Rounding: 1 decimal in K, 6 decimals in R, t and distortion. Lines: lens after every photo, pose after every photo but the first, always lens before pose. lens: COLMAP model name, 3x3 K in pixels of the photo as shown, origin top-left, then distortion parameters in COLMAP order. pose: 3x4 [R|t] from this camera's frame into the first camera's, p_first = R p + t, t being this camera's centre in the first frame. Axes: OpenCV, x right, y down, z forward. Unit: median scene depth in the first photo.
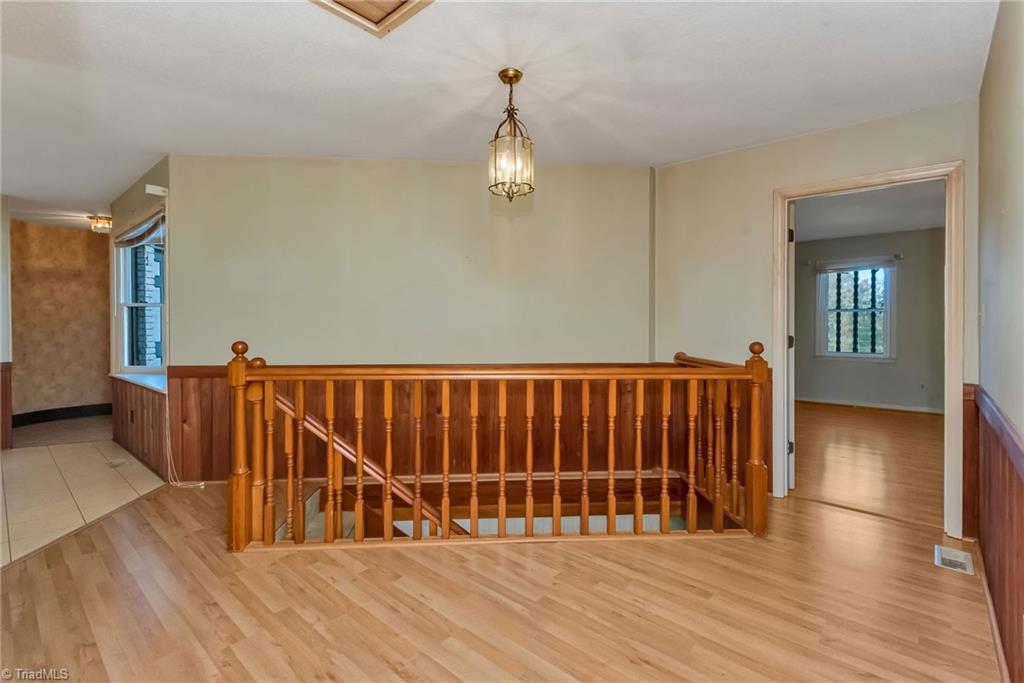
lens RADIAL K [[455.3, 0, 516.1], [0, 455.3, 329.0], [0, 0, 1]] dist [0.011668, -0.000710]
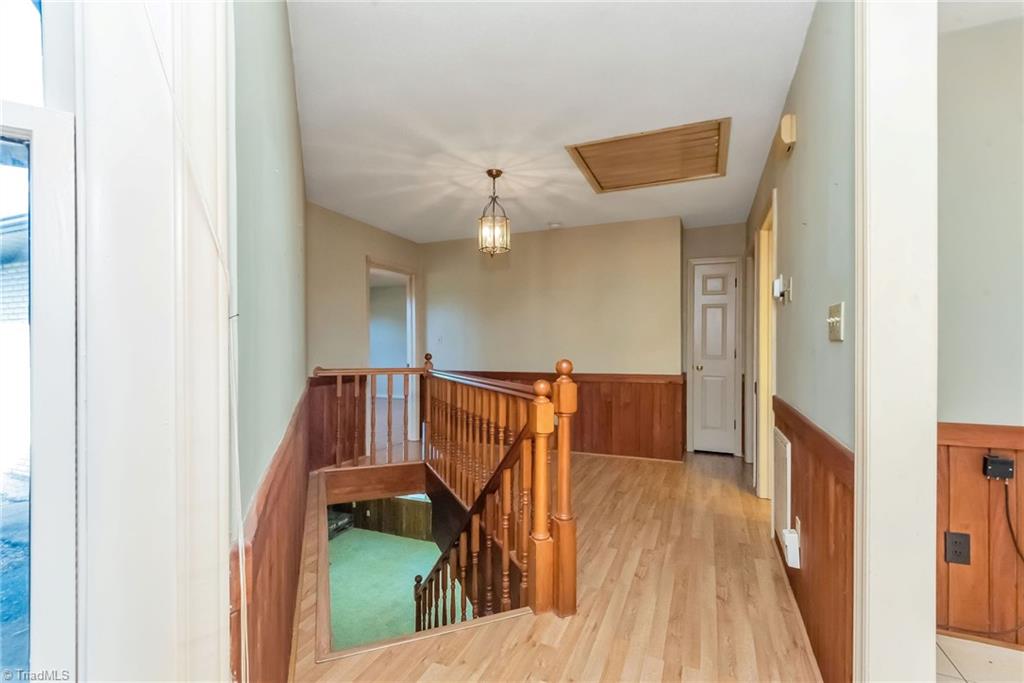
lens RADIAL K [[455.3, 0, 516.1], [0, 455.3, 329.0], [0, 0, 1]] dist [0.011668, -0.000710]
pose [[-0.318734, 0.031810, 0.947310, -1.422945], [0.009591, 0.999494, -0.030335, -0.004474], [-0.947796, -0.000583, -0.318878, 1.405259]]
